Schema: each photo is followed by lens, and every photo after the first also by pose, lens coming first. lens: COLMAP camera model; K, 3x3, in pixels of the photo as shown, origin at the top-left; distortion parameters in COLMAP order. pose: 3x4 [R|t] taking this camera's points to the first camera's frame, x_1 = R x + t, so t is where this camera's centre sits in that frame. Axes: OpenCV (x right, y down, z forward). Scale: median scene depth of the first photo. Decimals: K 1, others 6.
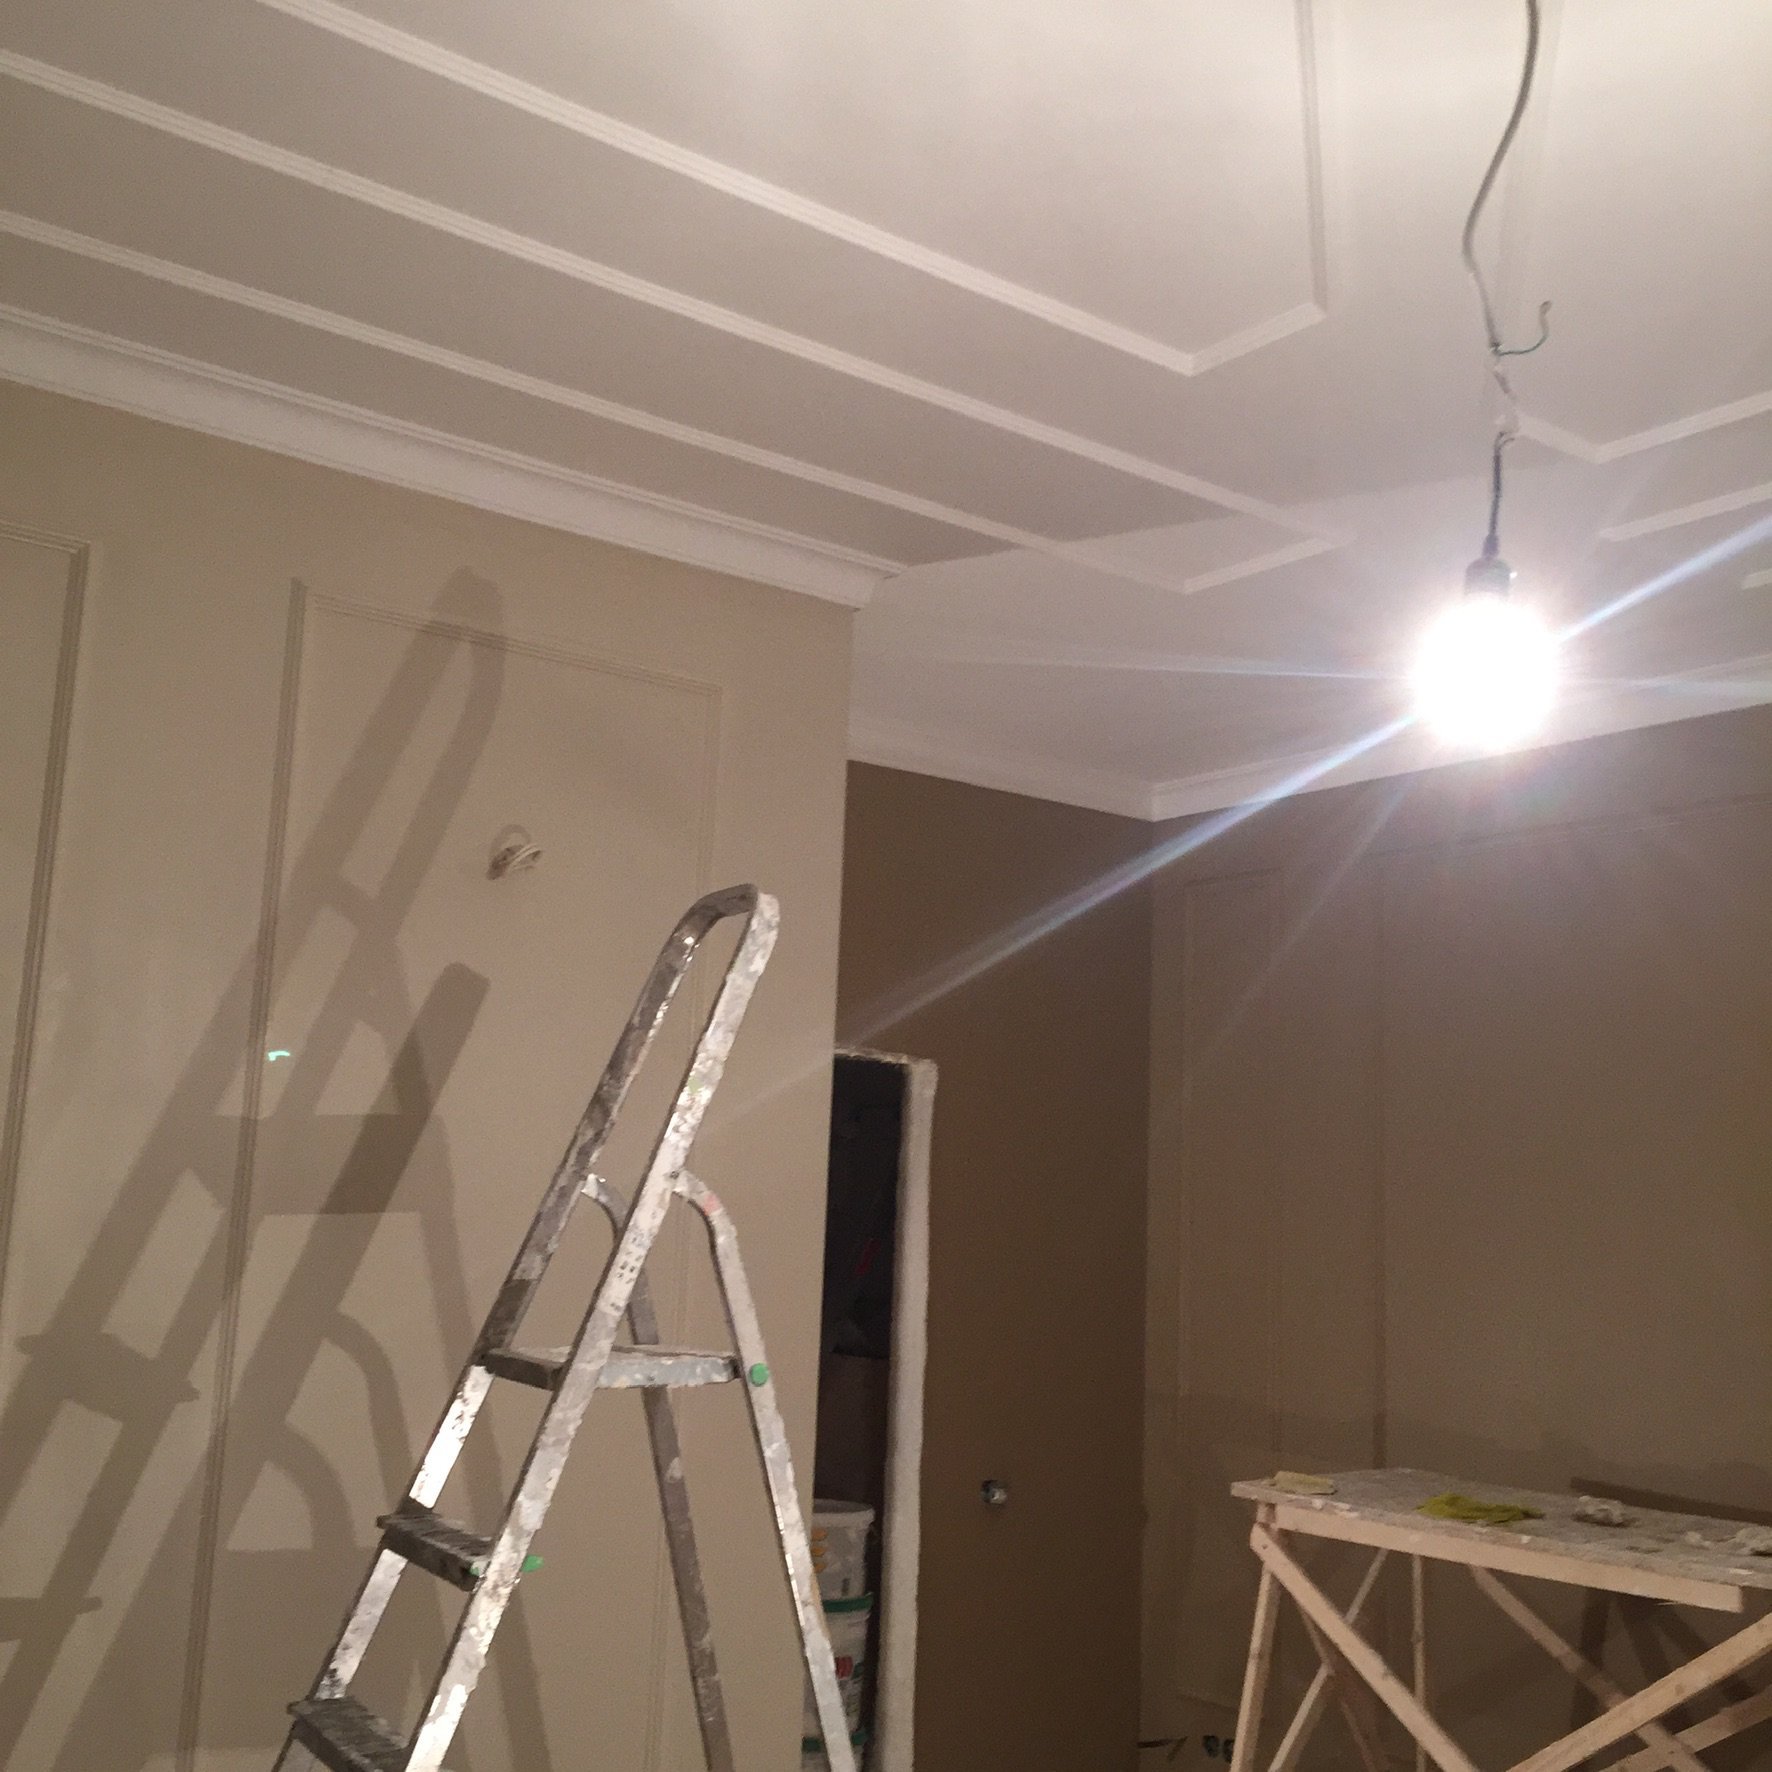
lens RADIAL K [[2012.8, 0, 886.0], [0, 2012.8, 886.0], [0, 0, 1]] dist [0.114398, -0.205144]
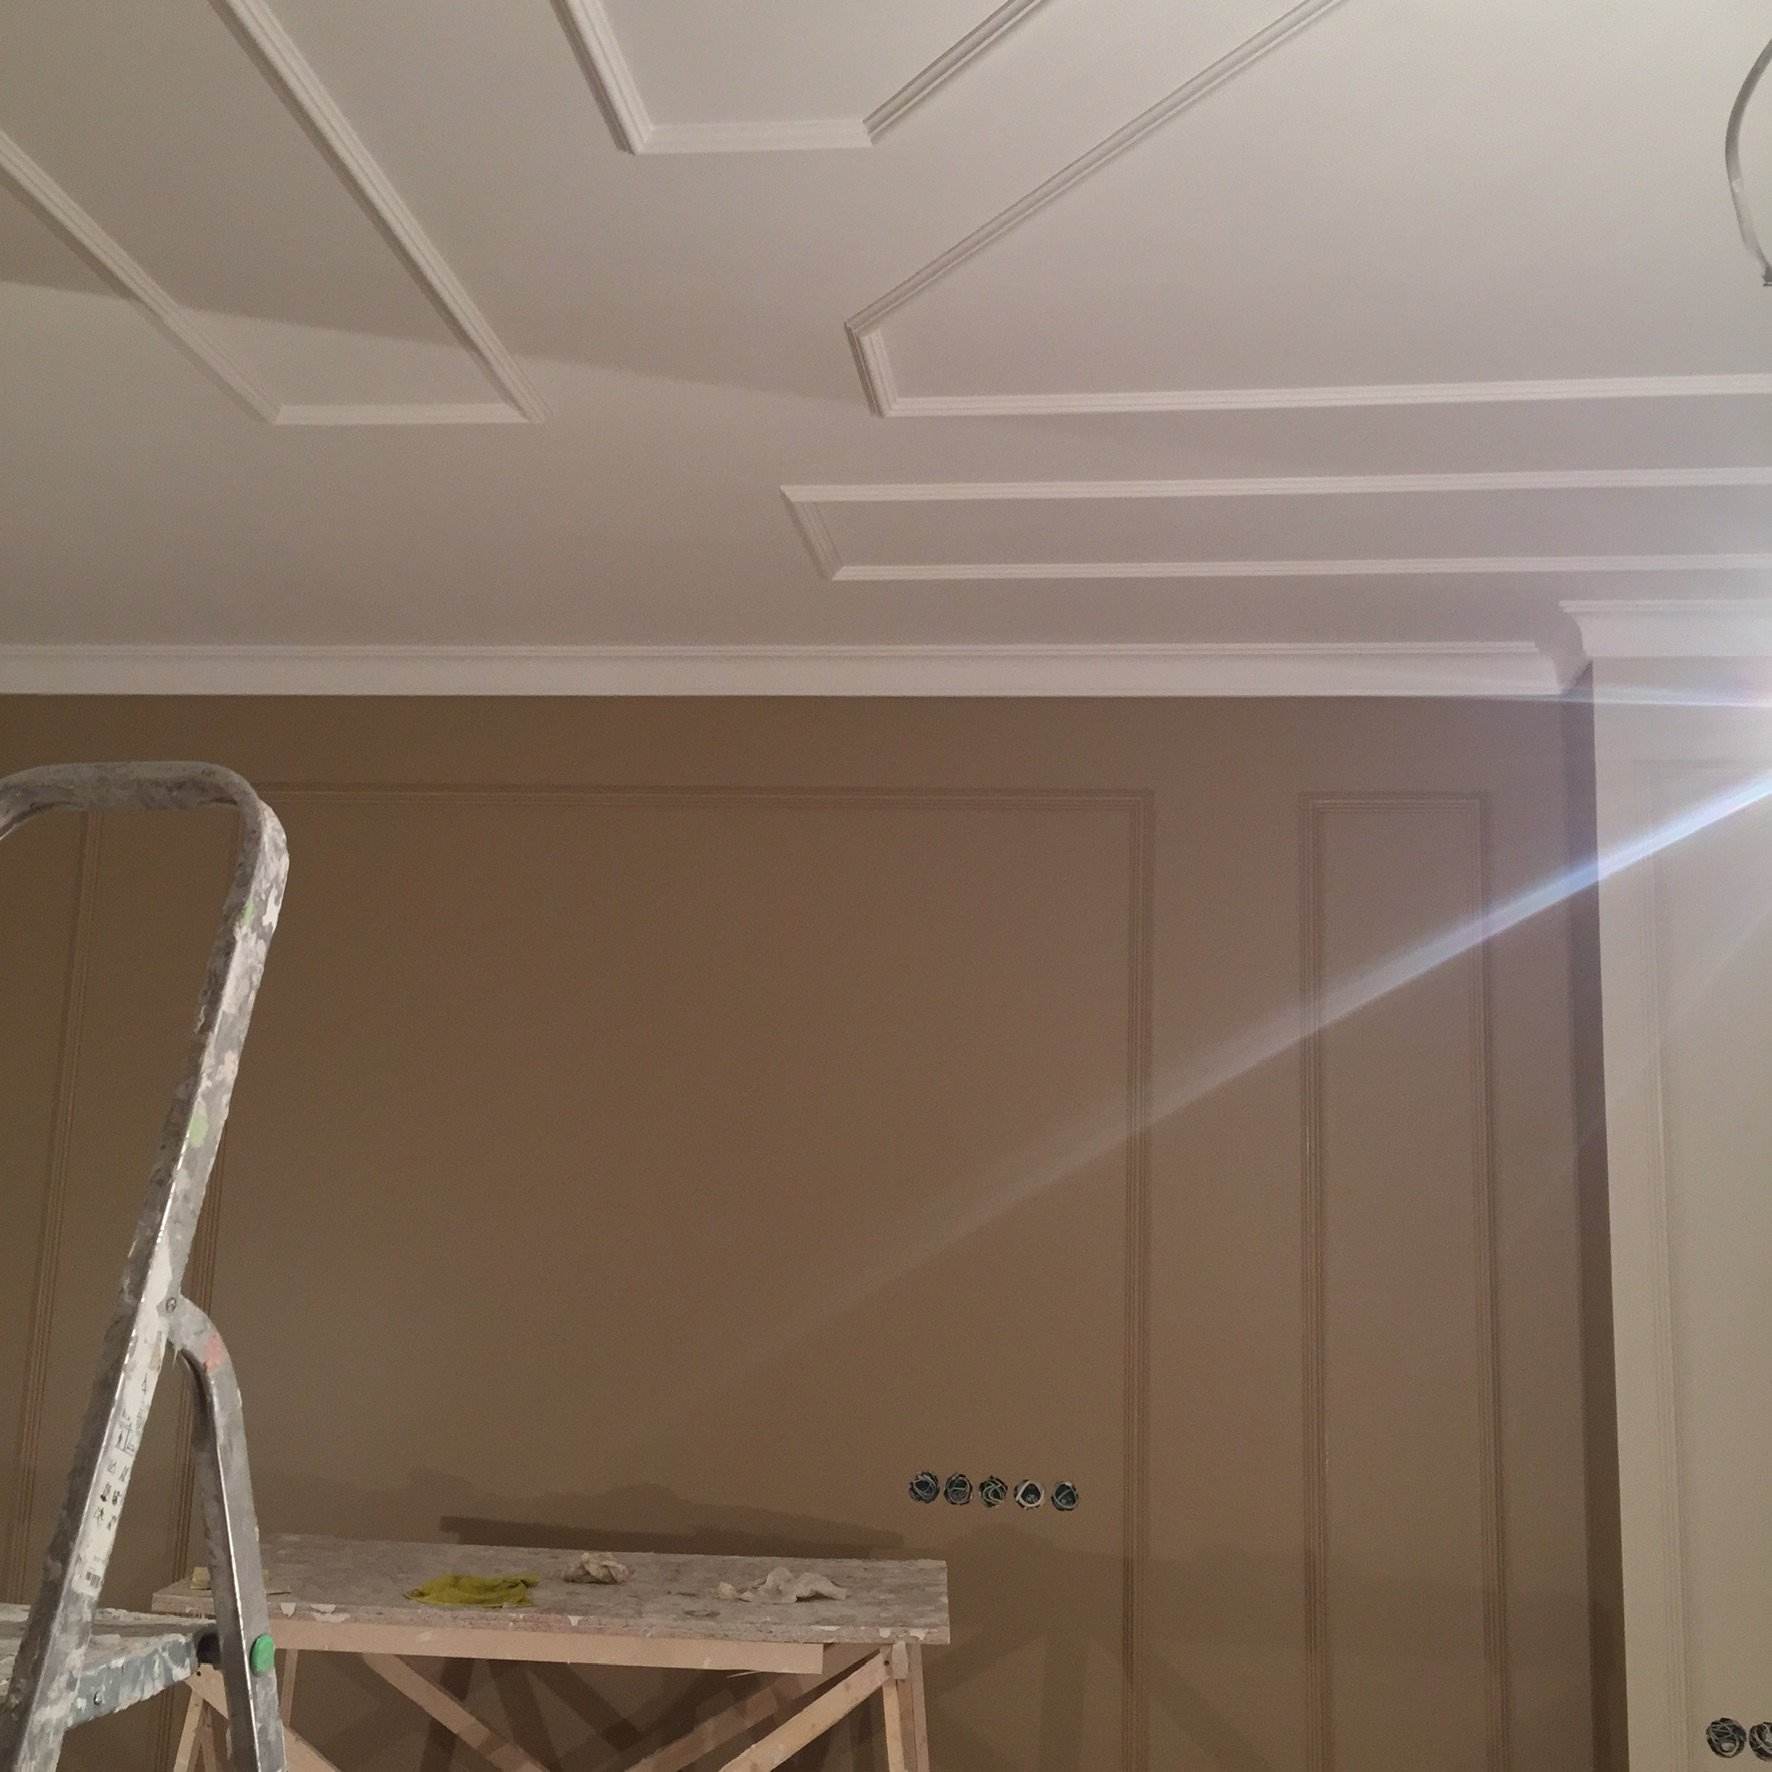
lens RADIAL K [[2012.8, 0, 886.0], [0, 2012.8, 886.0], [0, 0, 1]] dist [0.114398, -0.205144]
pose [[0.690345, 0.102430, 0.716193, -0.348320], [-0.125397, 0.991885, -0.020988, 0.021280], [-0.712530, -0.075319, 0.697587, 0.476436]]
